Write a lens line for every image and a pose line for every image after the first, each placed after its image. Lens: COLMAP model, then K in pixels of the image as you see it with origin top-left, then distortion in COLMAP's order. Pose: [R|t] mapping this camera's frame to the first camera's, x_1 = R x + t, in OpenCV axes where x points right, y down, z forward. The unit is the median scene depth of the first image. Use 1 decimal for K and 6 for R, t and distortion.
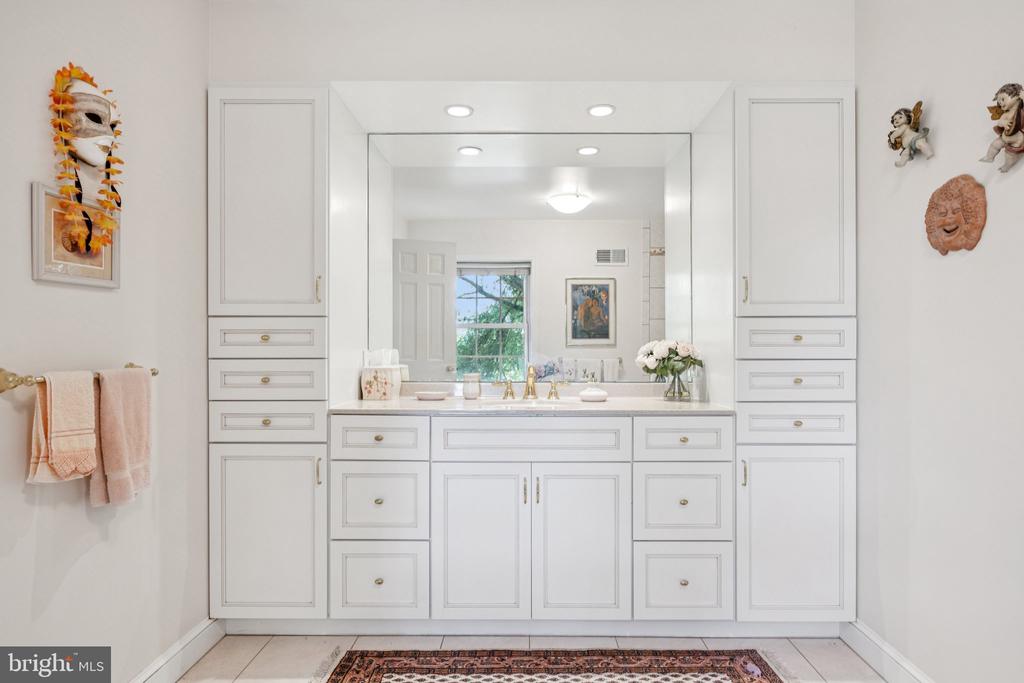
lens RADIAL K [[592.7, 0, 514.3], [0, 592.7, 347.4], [0, 0, 1]] dist [-0.000612, 0.001779]
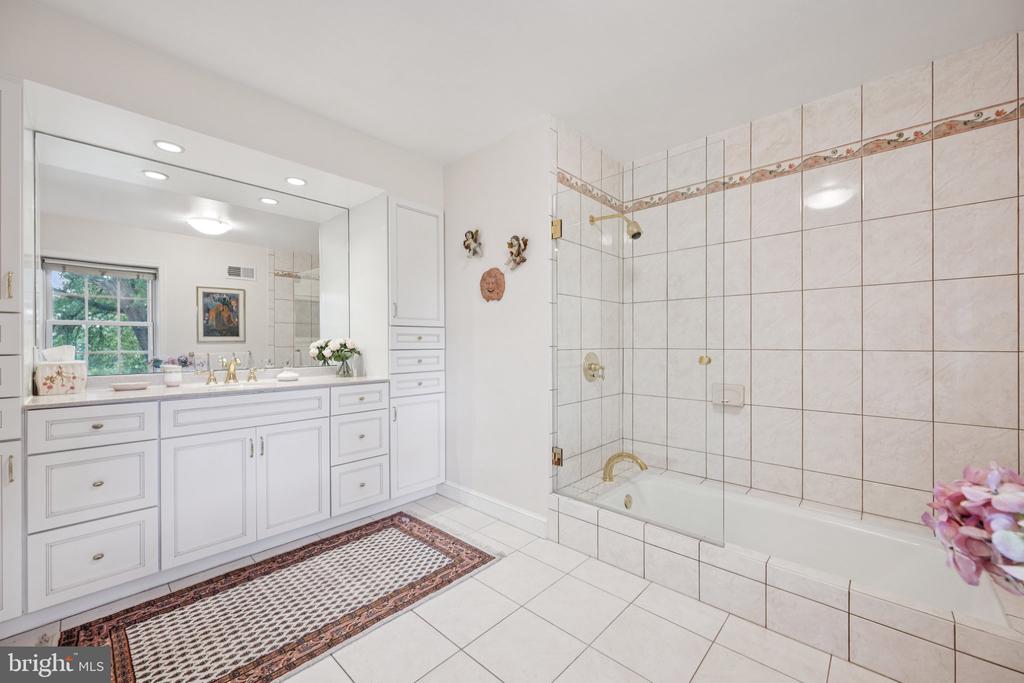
lens RADIAL K [[401.2, 0, 514.9], [0, 401.2, 340.4], [0, 0, 1]] dist [-0.000113, -0.000110]
pose [[0.672591, 0.003194, 0.740007, -0.256610], [0.001822, 0.999981, -0.005971, -0.000081], [-0.740012, 0.005364, 0.672572, -0.073691]]
